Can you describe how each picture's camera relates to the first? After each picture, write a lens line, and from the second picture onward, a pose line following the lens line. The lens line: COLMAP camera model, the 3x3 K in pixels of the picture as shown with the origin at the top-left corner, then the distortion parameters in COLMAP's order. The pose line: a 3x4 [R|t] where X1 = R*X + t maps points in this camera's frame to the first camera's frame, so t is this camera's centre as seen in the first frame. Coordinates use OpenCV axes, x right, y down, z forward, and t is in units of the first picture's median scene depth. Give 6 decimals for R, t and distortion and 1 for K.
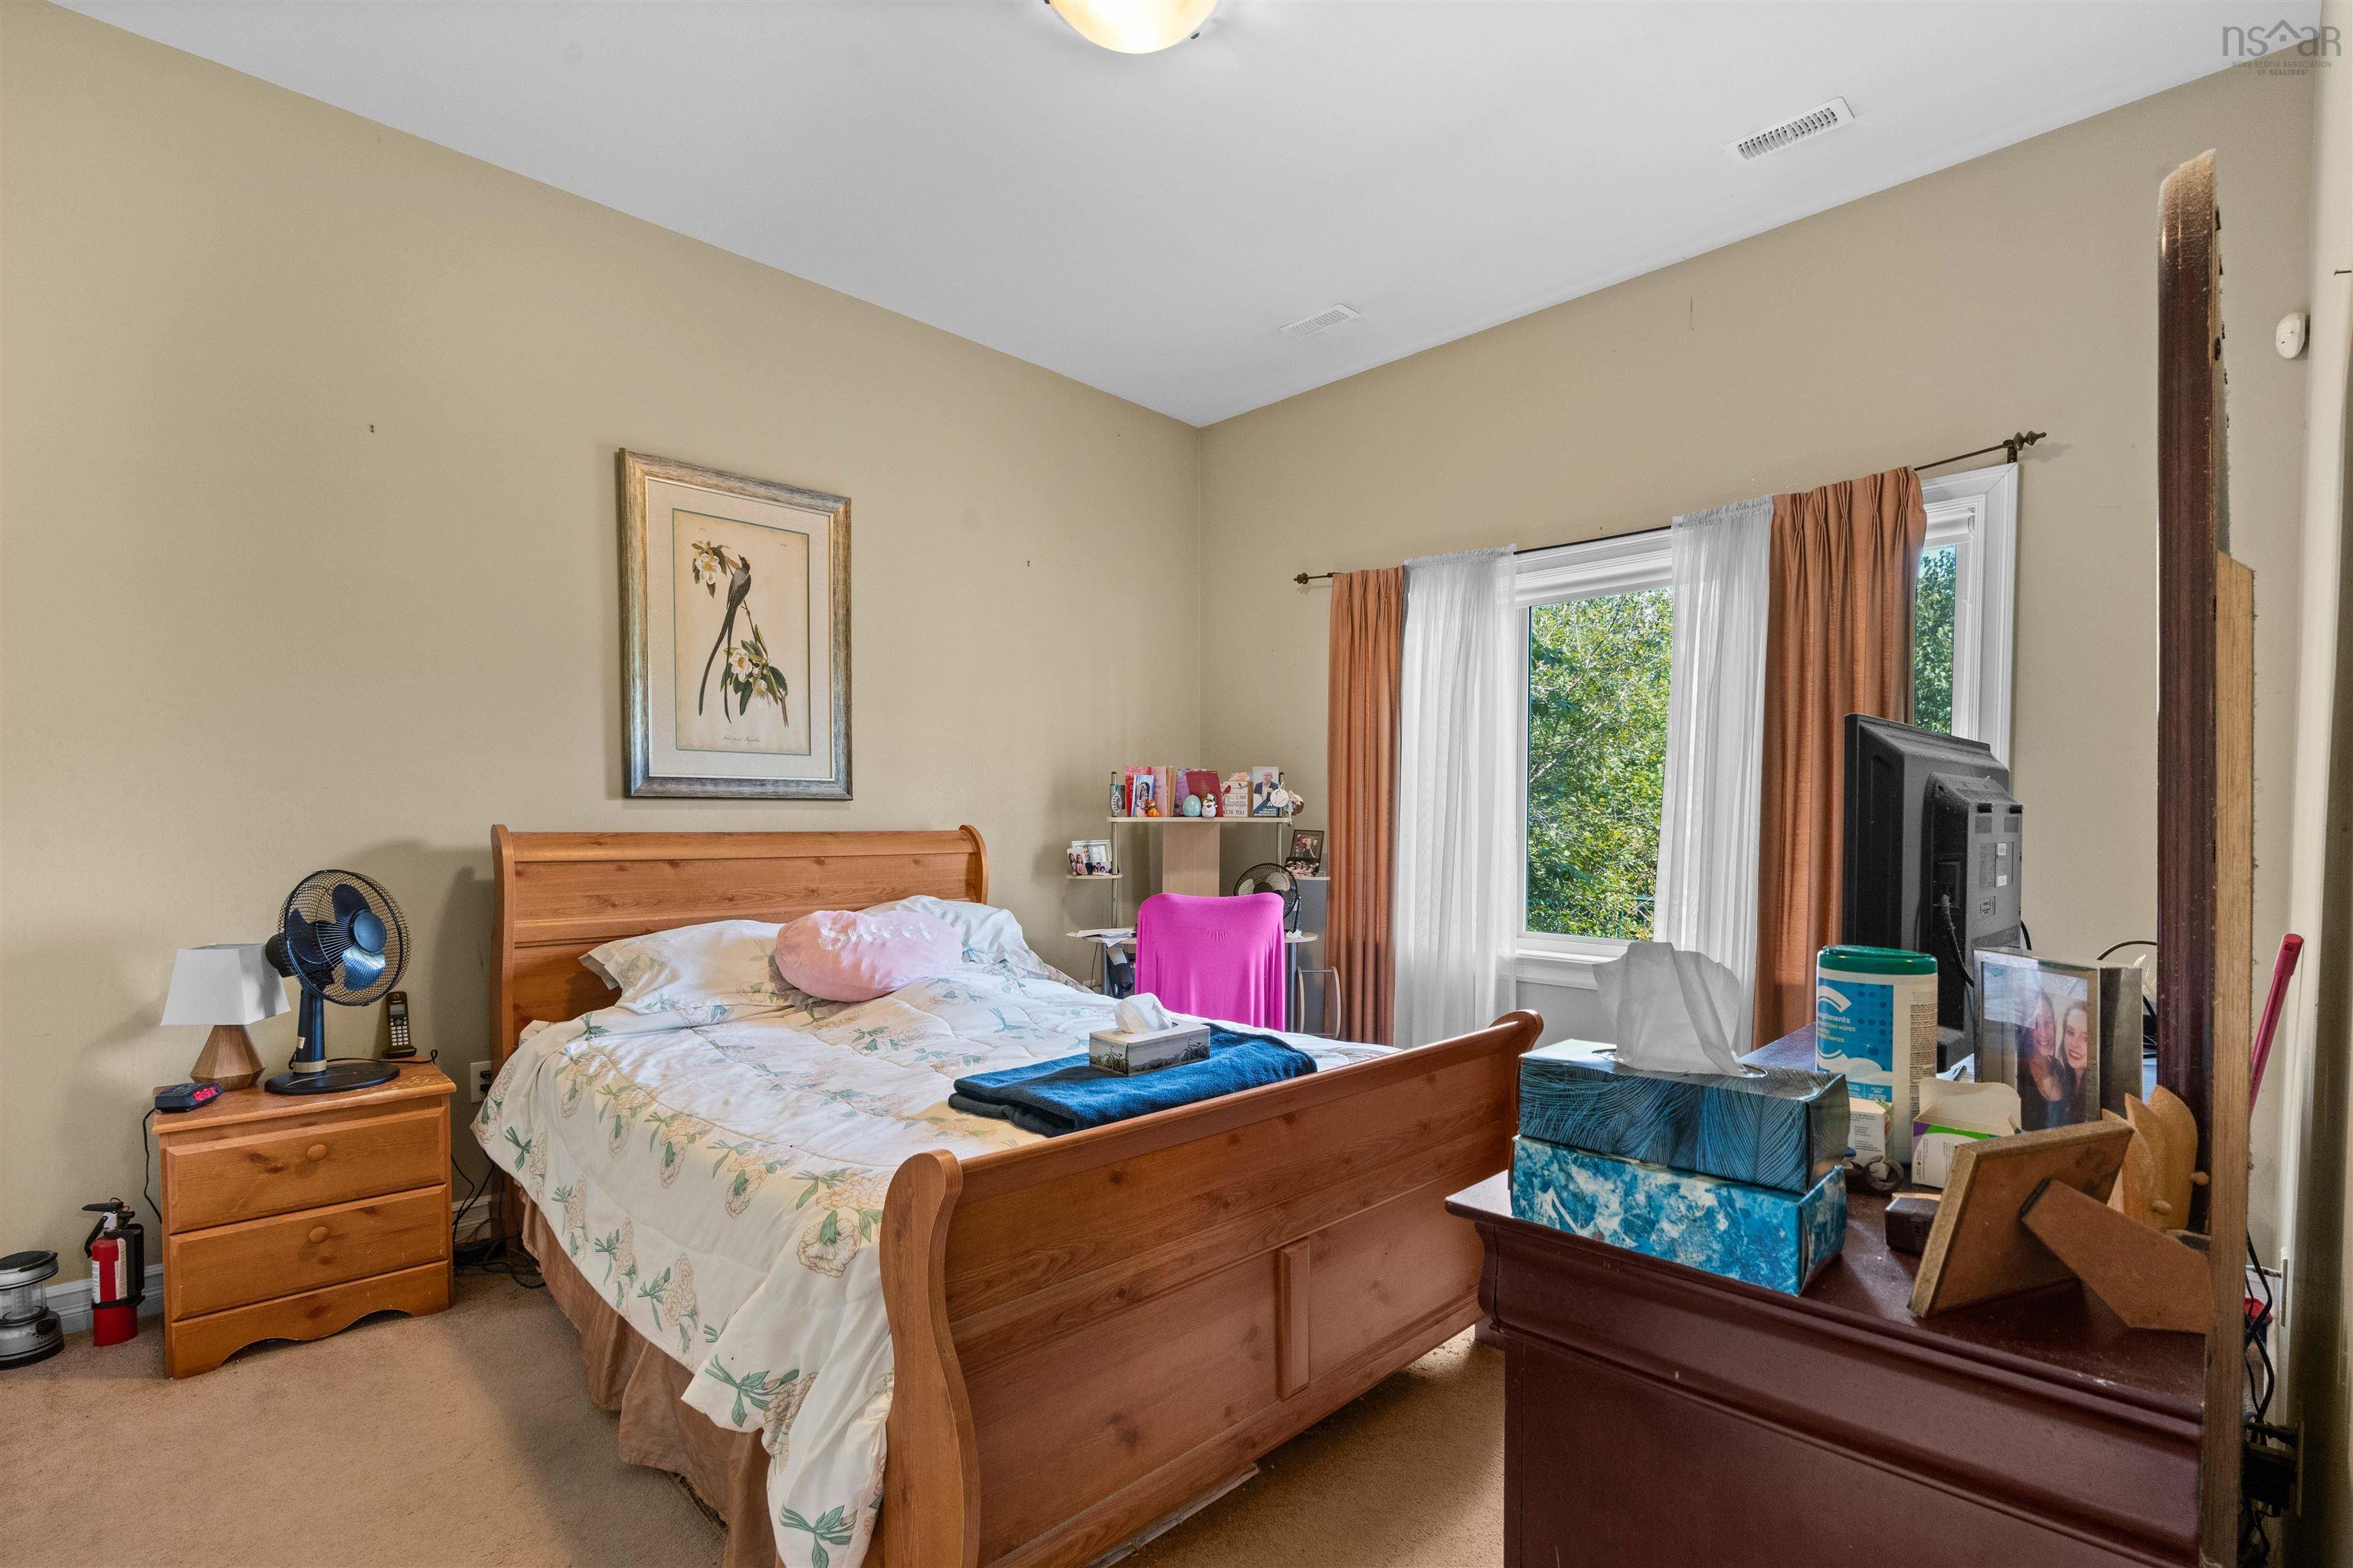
lens RADIAL K [[1059.0, 0, 1124.5], [0, 1059.0, 864.2], [0, 0, 1]] dist [-0.012074, 0.004443]
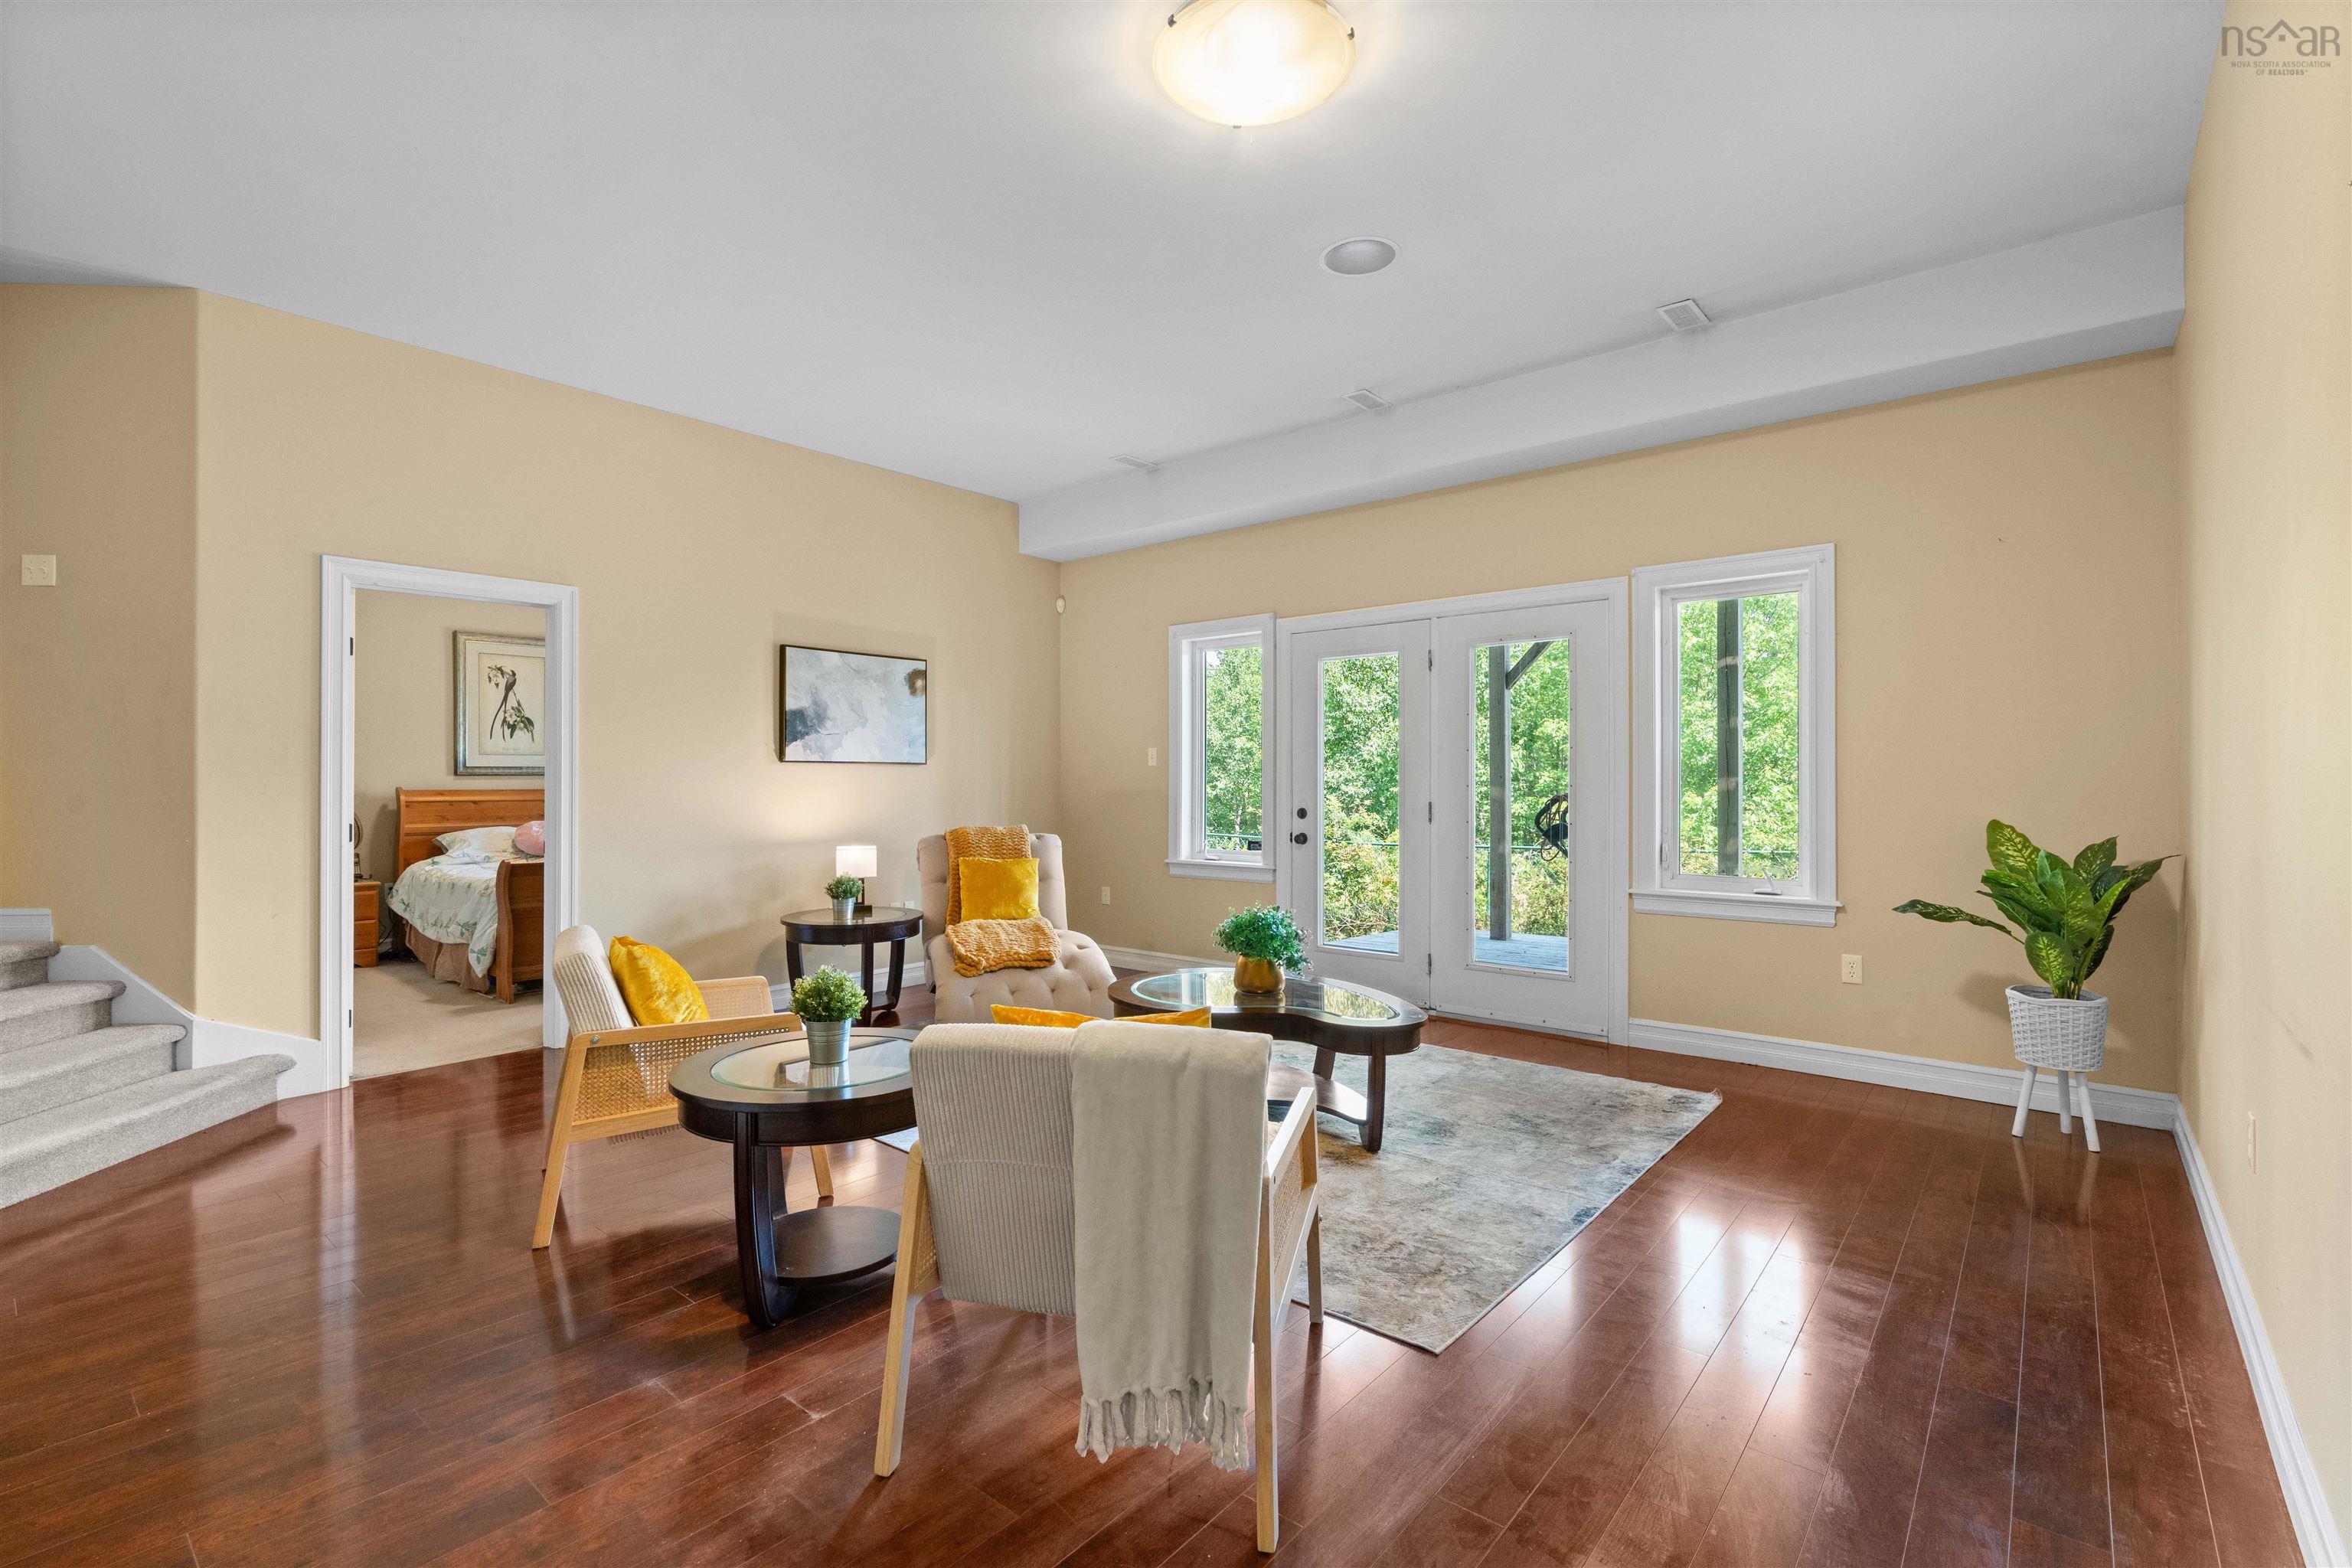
lens RADIAL K [[1058.5, 0, 1167.2], [0, 1058.5, 780.9], [0, 0, 1]] dist [-0.012074, 0.004443]
pose [[0.994518, -0.003503, 0.104507, 0.871305], [0.006960, 0.999440, -0.032729, 0.038509], [-0.104333, 0.033276, 0.993986, -1.520199]]
